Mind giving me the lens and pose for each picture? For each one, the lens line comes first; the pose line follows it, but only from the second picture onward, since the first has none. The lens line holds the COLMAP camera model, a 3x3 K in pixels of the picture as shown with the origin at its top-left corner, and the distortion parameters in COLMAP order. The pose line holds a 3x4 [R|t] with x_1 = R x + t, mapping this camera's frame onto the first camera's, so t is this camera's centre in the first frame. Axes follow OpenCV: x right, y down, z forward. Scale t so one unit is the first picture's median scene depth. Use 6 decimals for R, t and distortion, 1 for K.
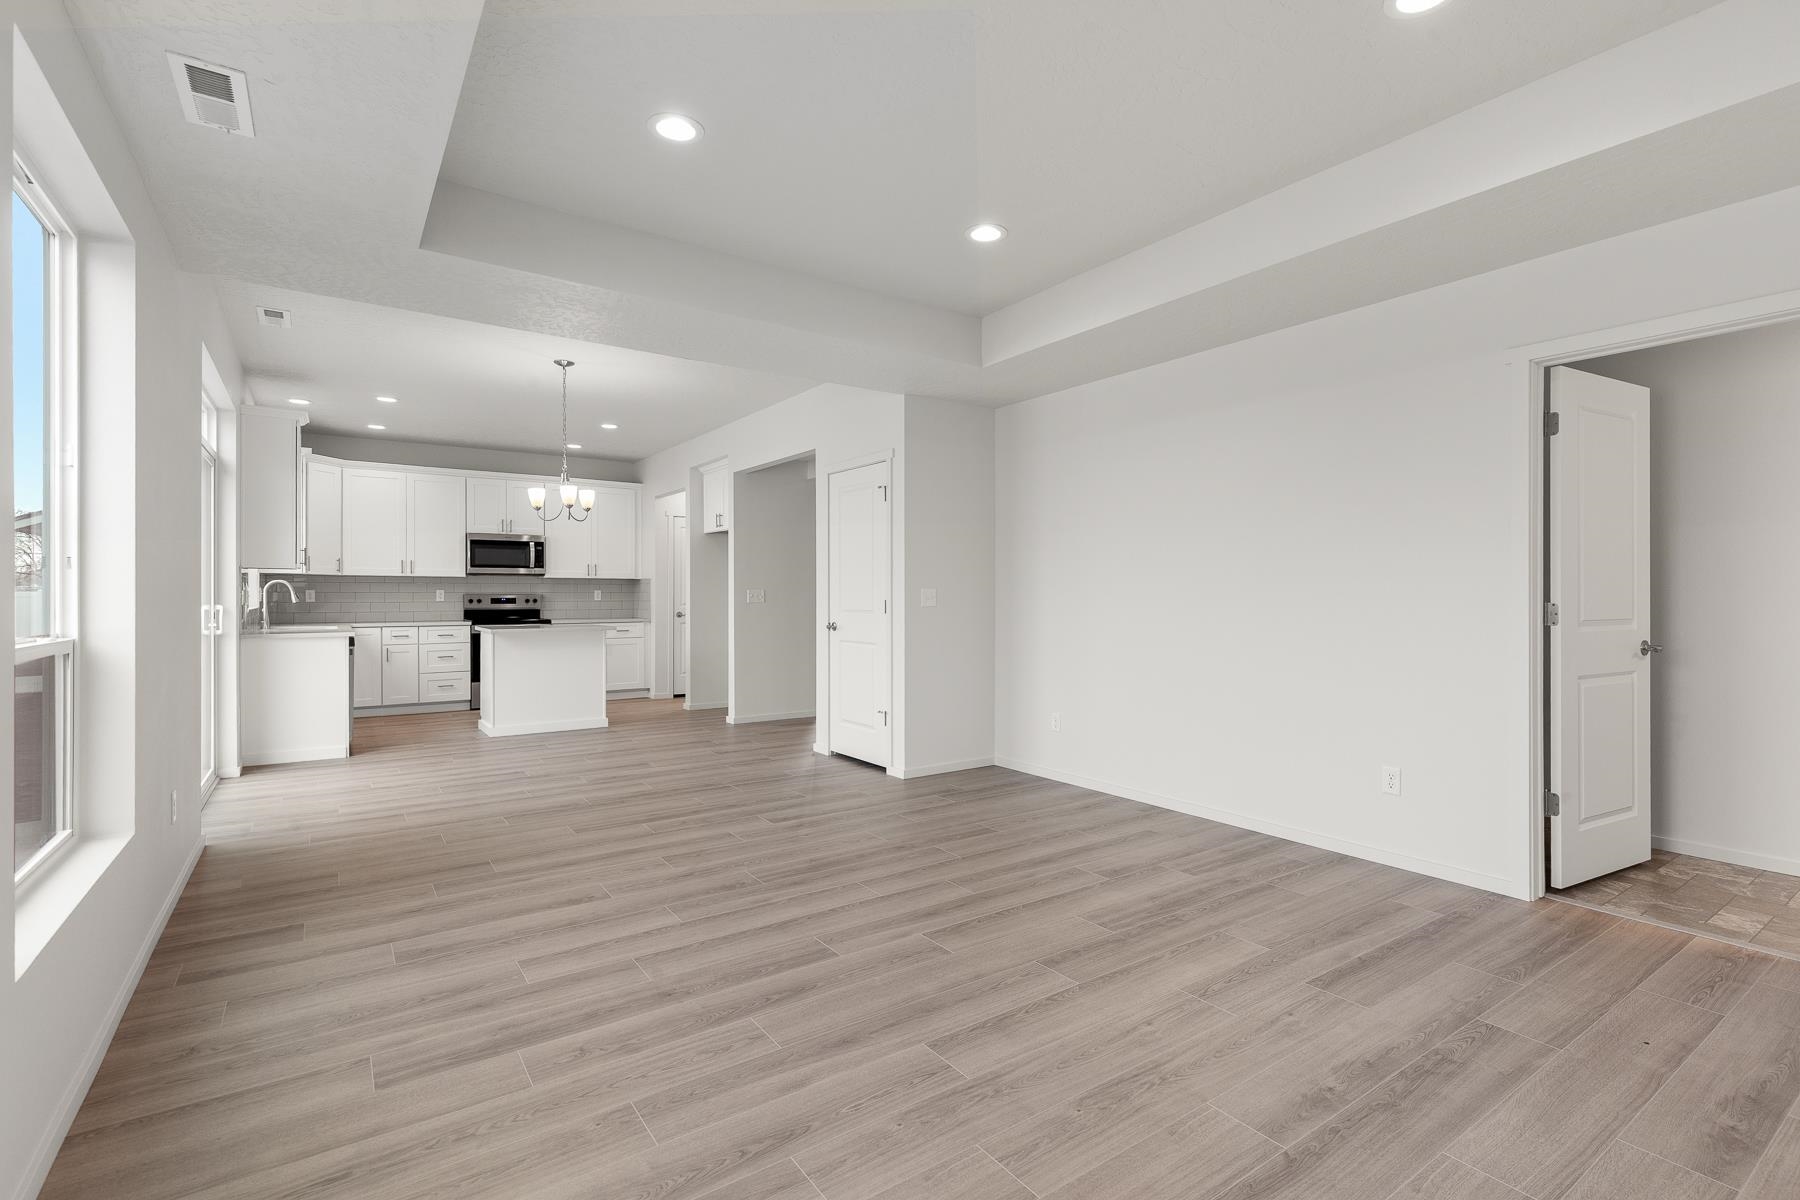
lens RADIAL K [[825.9, 0, 909.3], [0, 825.9, 596.7], [0, 0, 1]] dist [0.004582, 0.000015]
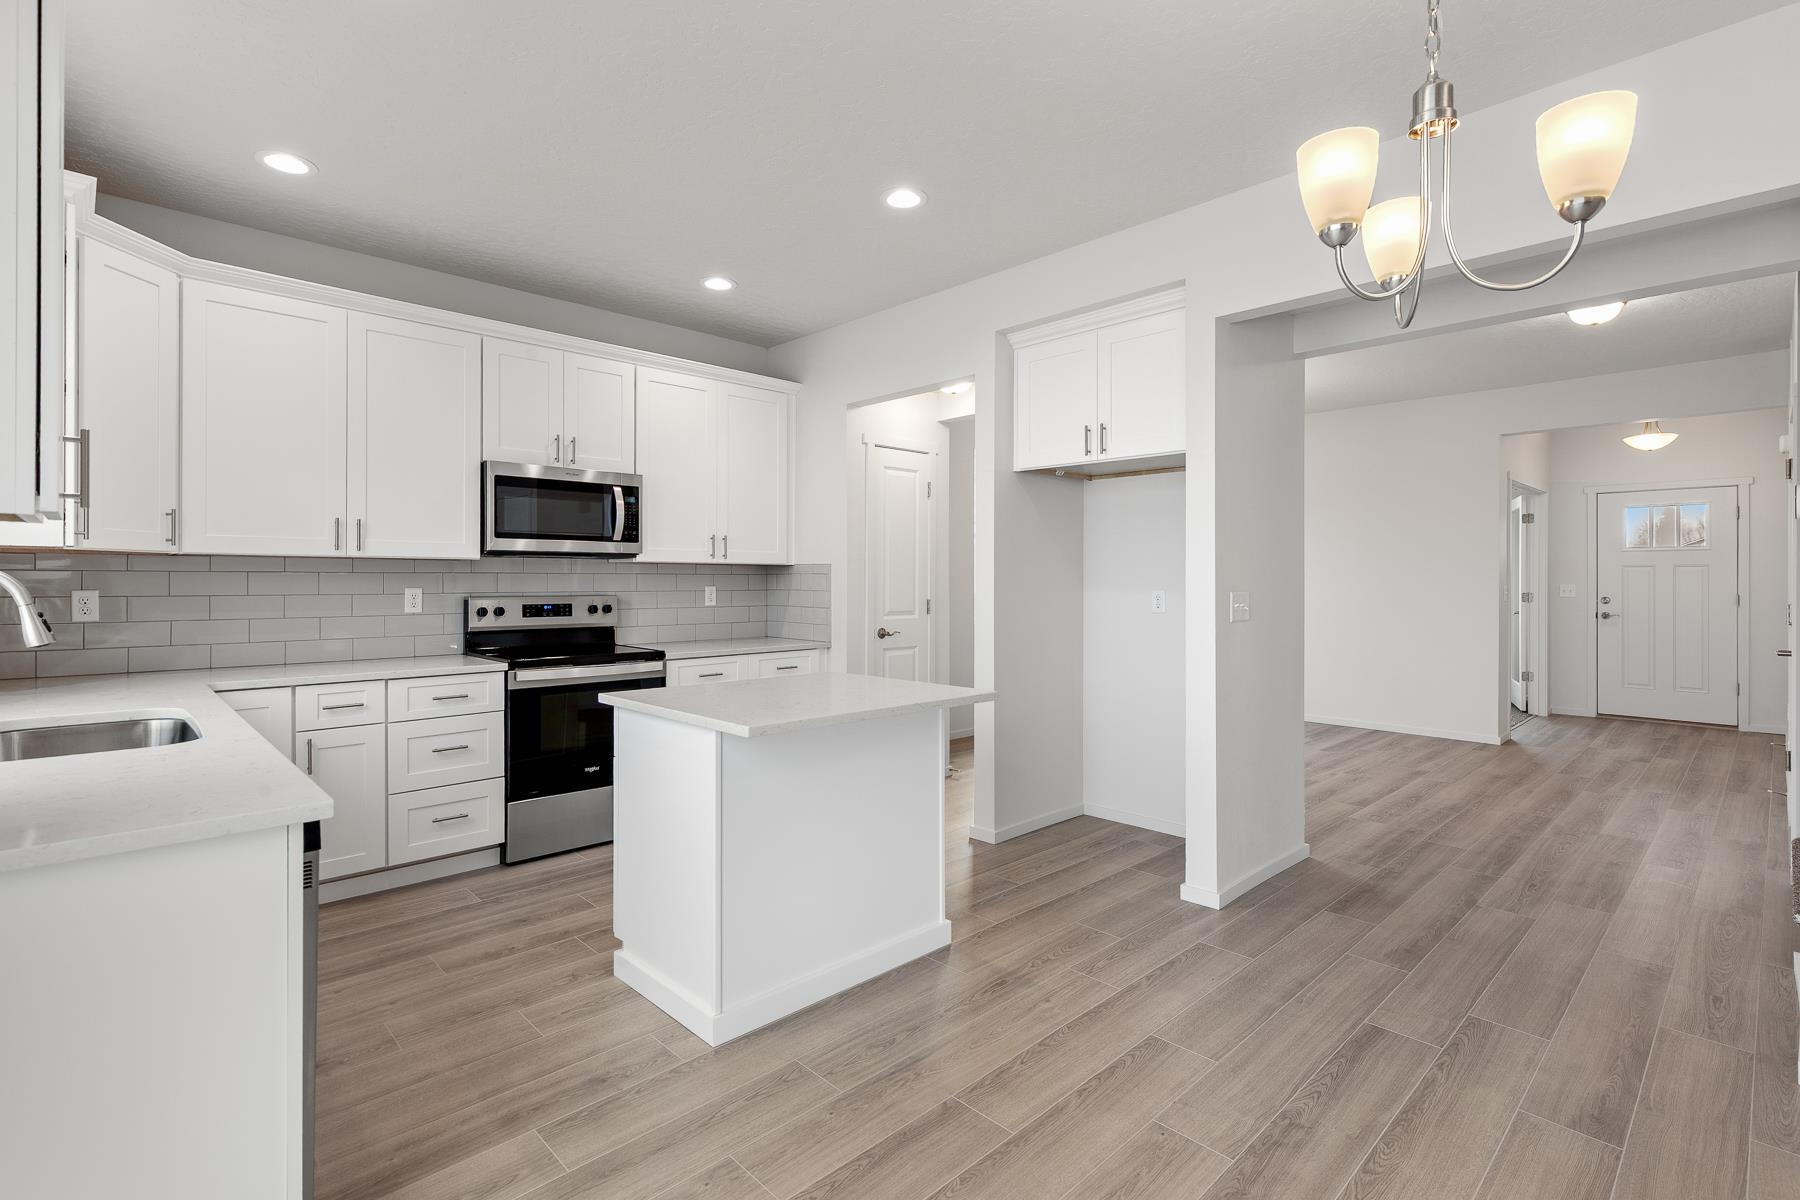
lens RADIAL K [[825.9, 0, 903.7], [0, 825.9, 588.0], [0, 0, 1]] dist [0.004582, 0.000015]
pose [[0.989514, 0.001004, 0.144432, -0.529295], [-0.002046, 0.999973, 0.007066, -0.017060], [-0.144421, -0.007288, 0.989489, 0.740102]]
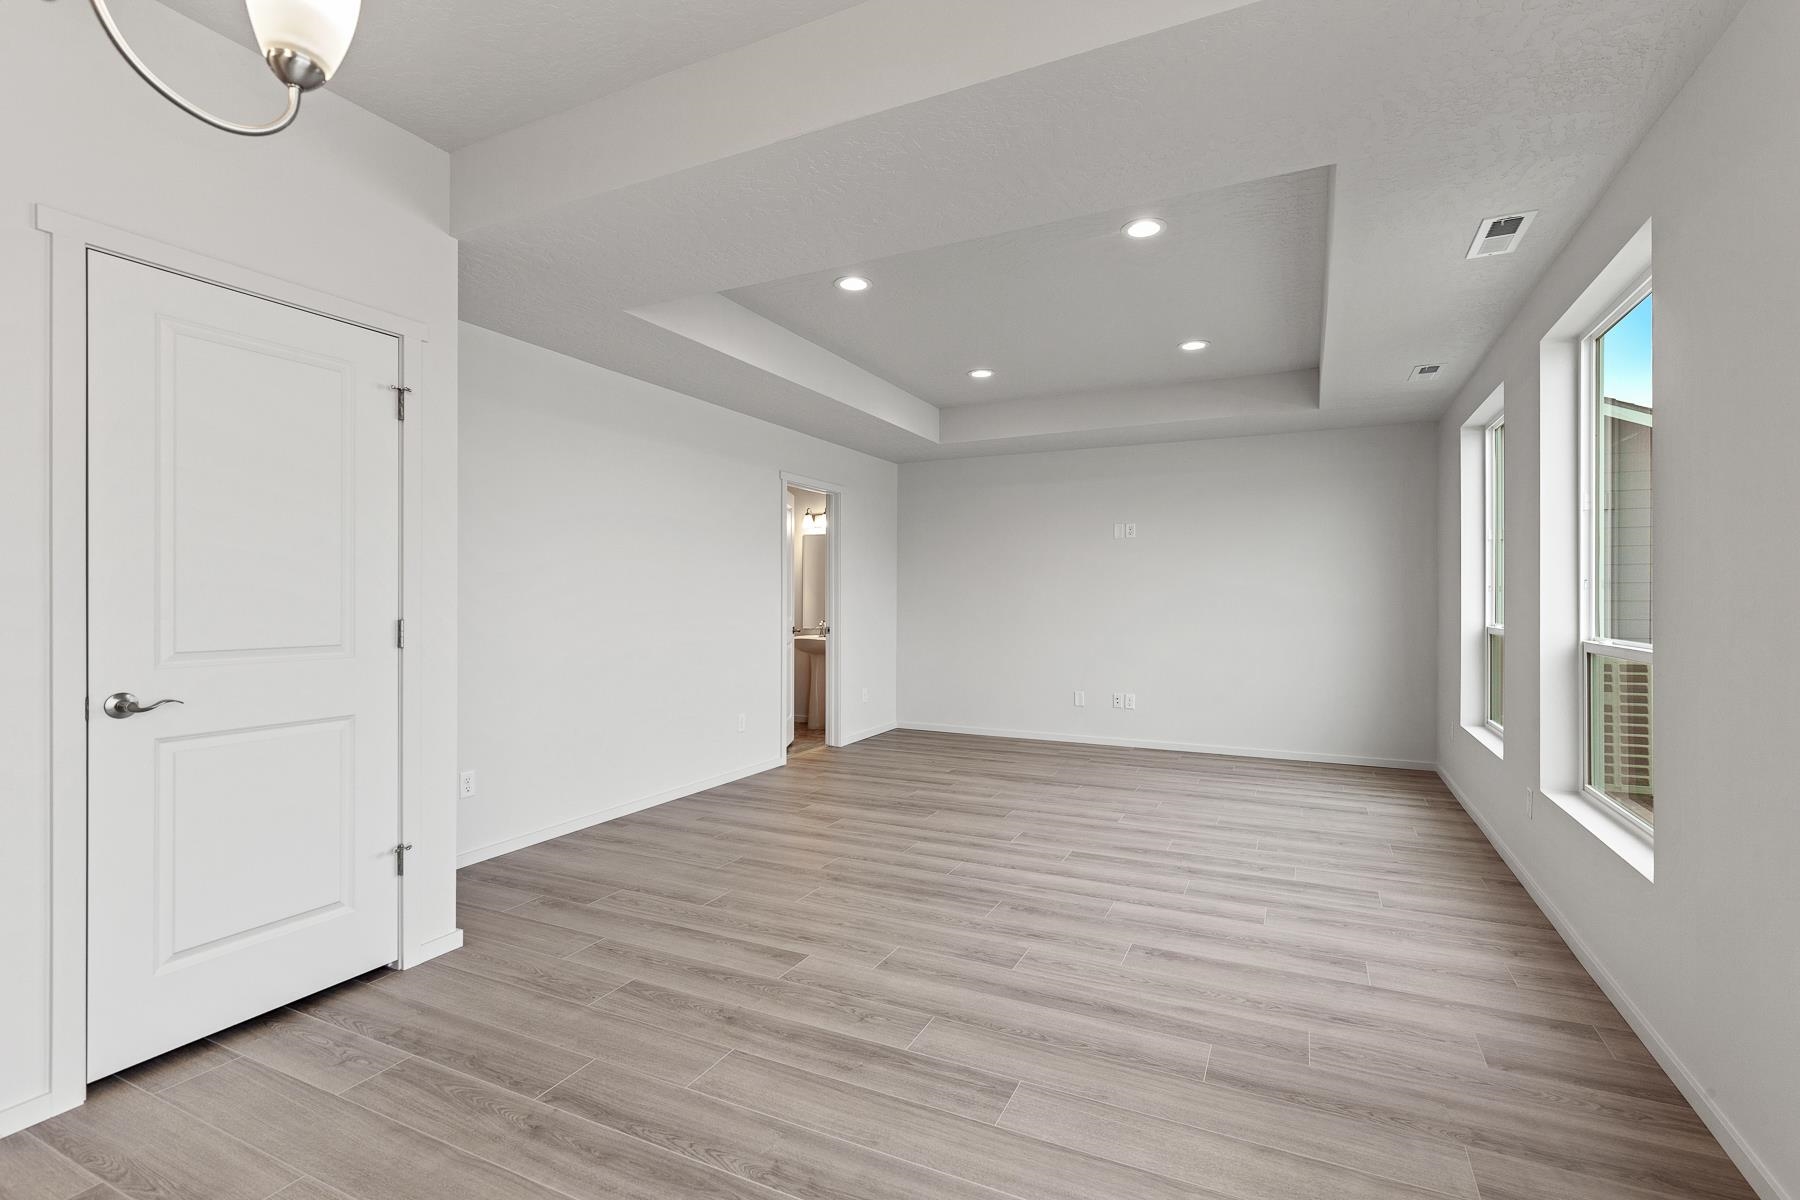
lens RADIAL K [[825.9, 0, 901.3], [0, 825.9, 598.2], [0, 0, 1]] dist [0.004582, 0.000015]
pose [[-0.479413, -0.000237, 0.877589, -0.824087], [0.002442, 0.999996, 0.001604, -0.012652], [-0.877586, 0.002912, -0.479410, 1.321523]]
